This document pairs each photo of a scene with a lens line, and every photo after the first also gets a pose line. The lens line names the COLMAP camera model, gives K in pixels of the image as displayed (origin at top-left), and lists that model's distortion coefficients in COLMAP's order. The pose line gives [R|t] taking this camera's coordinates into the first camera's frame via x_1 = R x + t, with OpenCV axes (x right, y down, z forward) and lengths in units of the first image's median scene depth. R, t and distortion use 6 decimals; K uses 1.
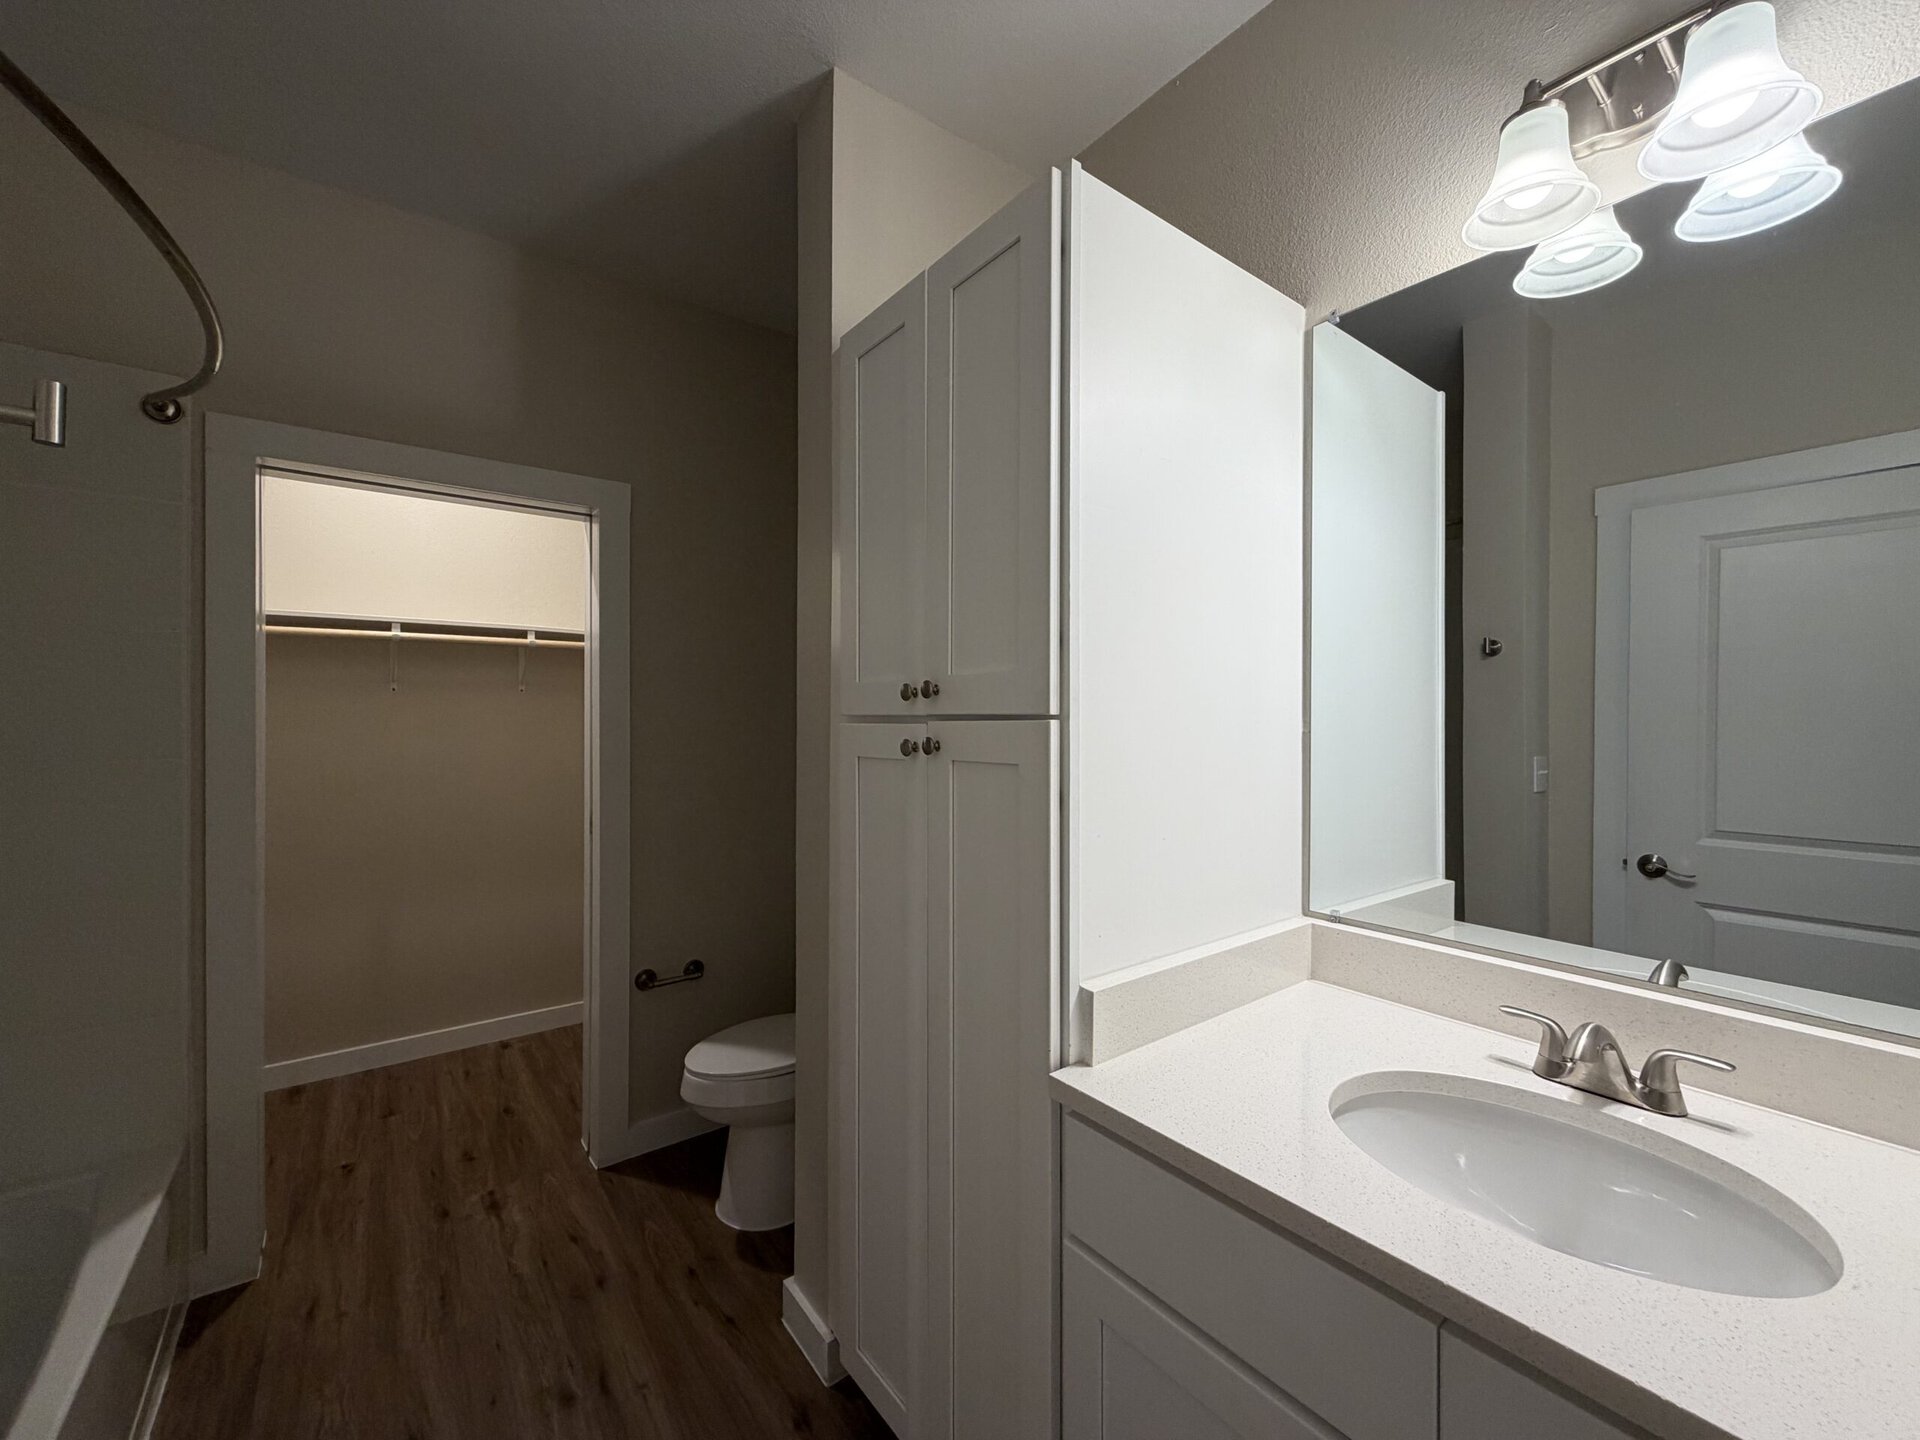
lens RADIAL K [[764.6, 0, 960.3], [0, 764.6, 719.4], [0, 0, 1]] dist [0.002475, -0.000239]
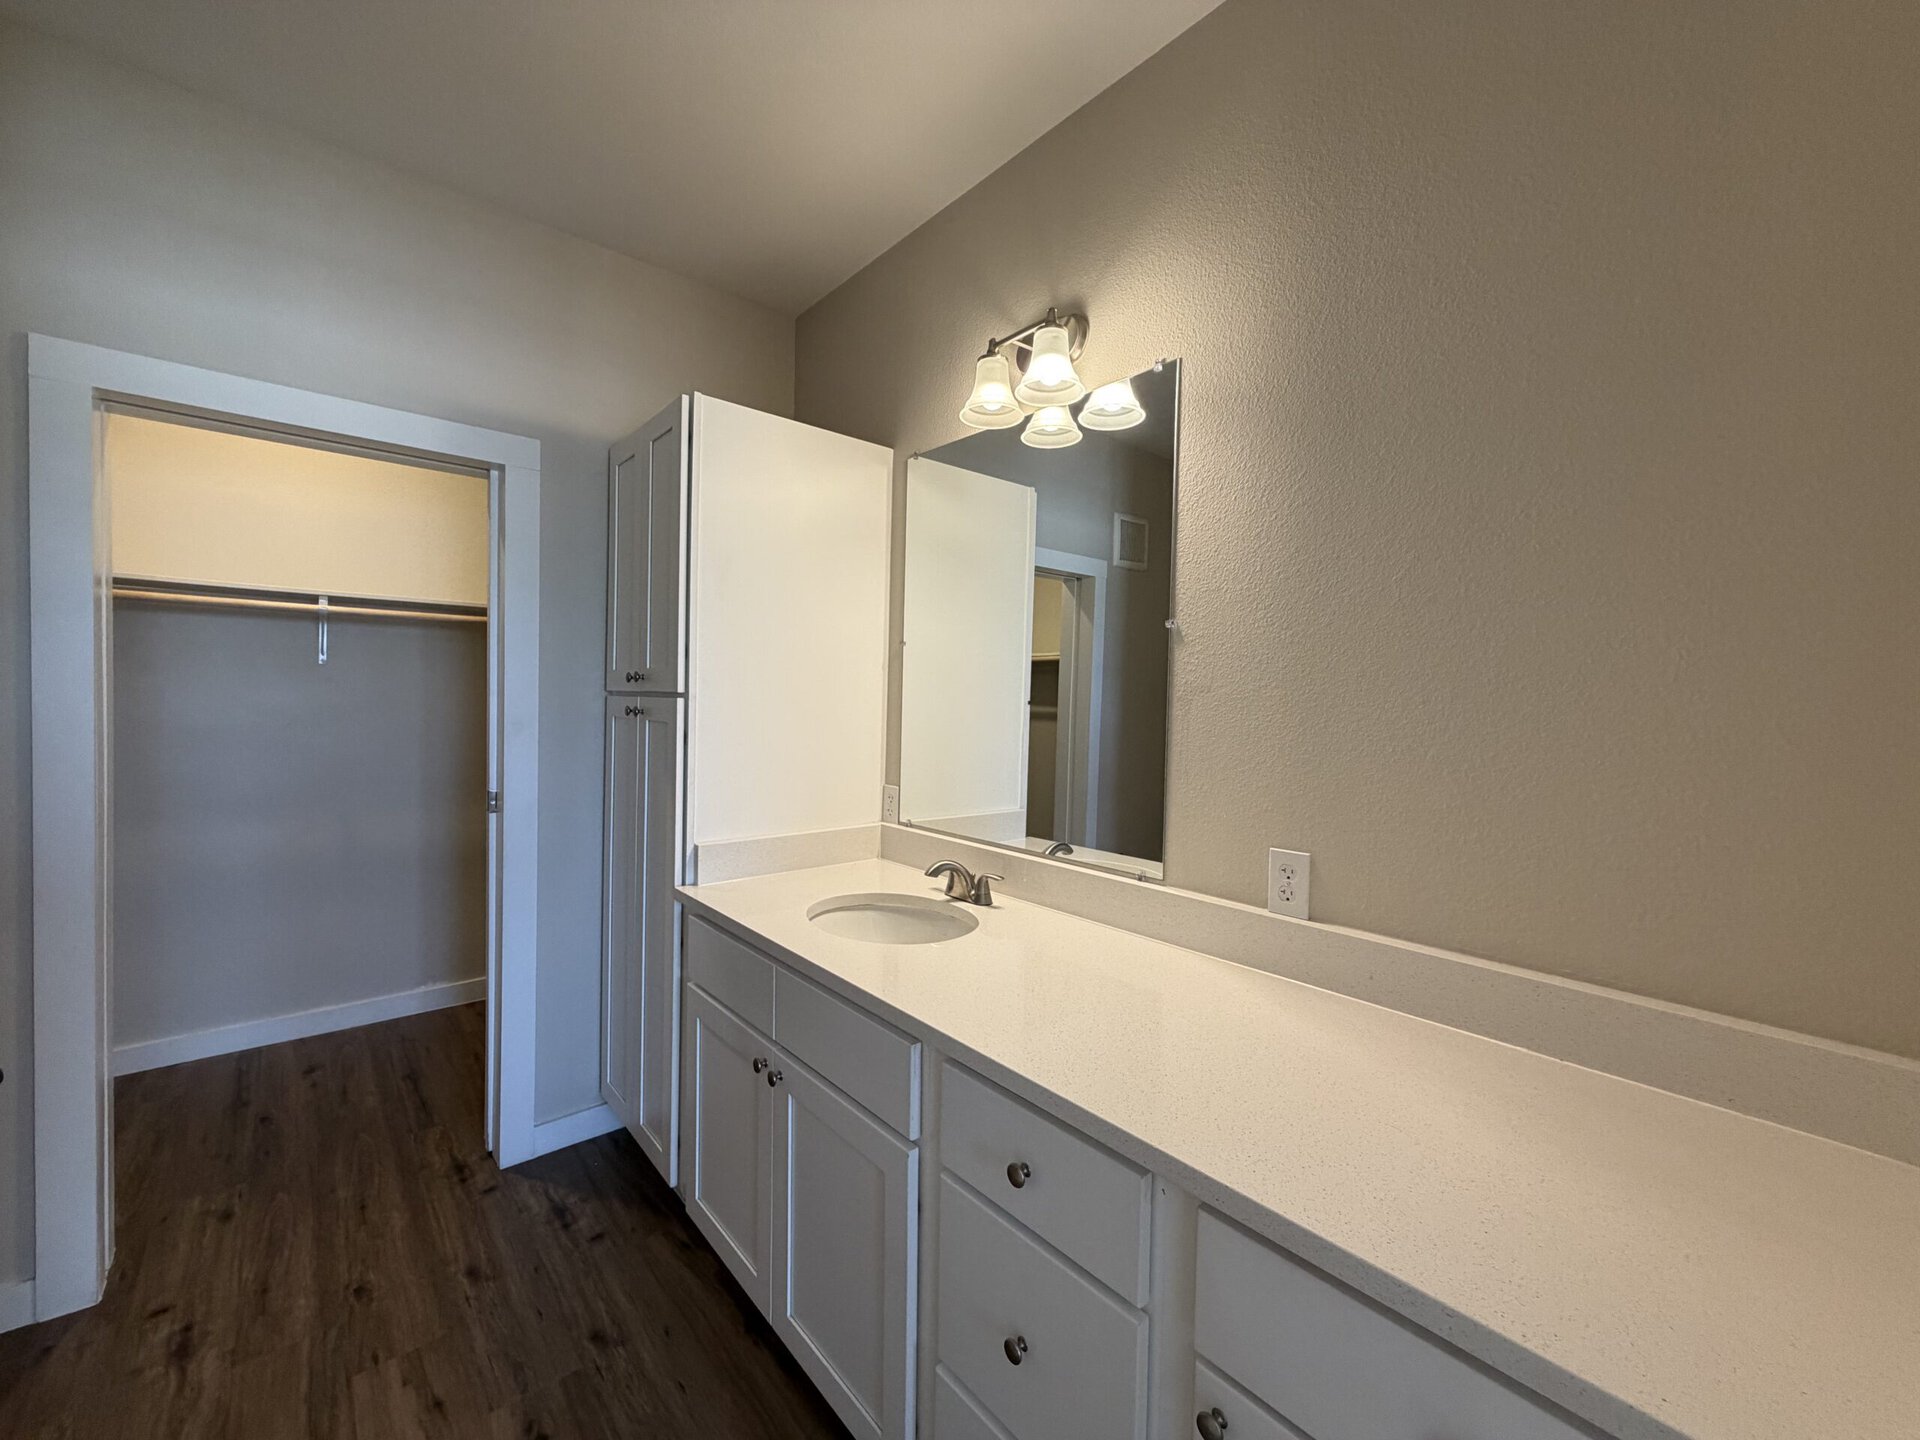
lens RADIAL K [[764.6, 0, 958.9], [0, 764.6, 717.3], [0, 0, 1]] dist [0.002475, -0.000239]
pose [[0.998091, 0.025345, 0.056328, 0.580522], [-0.026040, 0.999593, 0.011644, 0.012557], [-0.056009, -0.013089, 0.998344, -0.732091]]
